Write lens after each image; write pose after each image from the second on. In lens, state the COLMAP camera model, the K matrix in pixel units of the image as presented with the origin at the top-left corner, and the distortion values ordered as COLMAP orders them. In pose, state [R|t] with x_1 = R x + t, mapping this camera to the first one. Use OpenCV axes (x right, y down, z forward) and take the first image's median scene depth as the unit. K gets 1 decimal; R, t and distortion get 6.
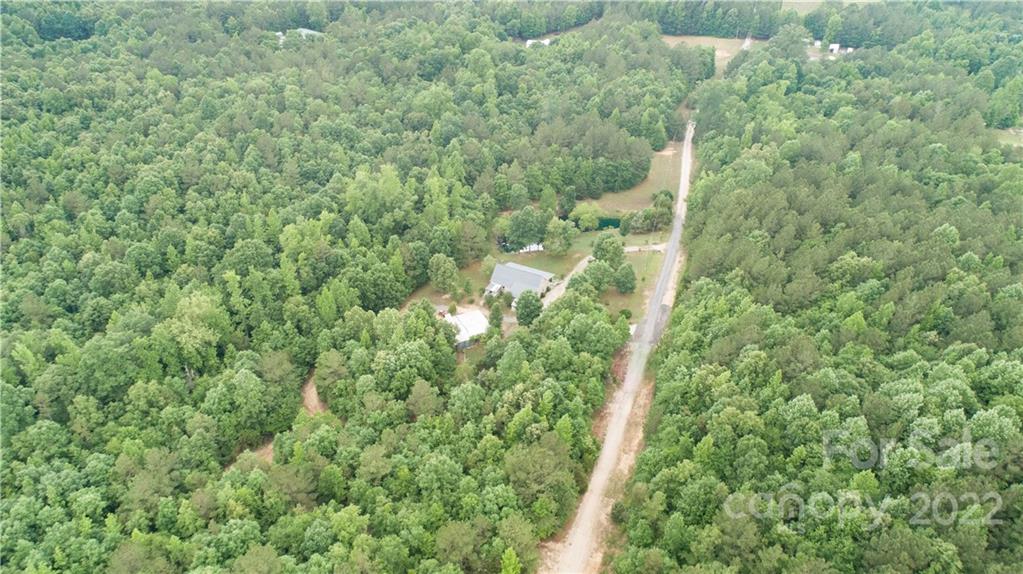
lens RADIAL K [[676.9, 0, 507.8], [0, 676.9, 290.8], [0, 0, 1]] dist [-0.014687, 0.002925]
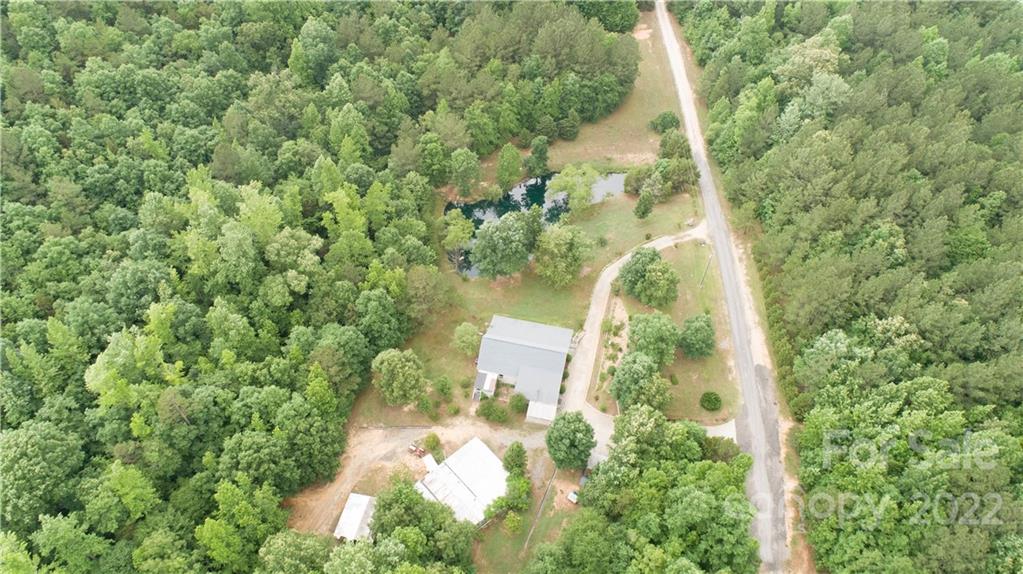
lens RADIAL K [[682.8, 0, 510.5], [0, 682.8, 280.3], [0, 0, 1]] dist [-0.000705, -0.004953]
pose [[0.966684, -0.192248, 0.169003, -0.070126], [0.139436, 0.949177, 0.282170, -0.211714], [-0.214661, -0.249204, 0.944361, 0.357079]]
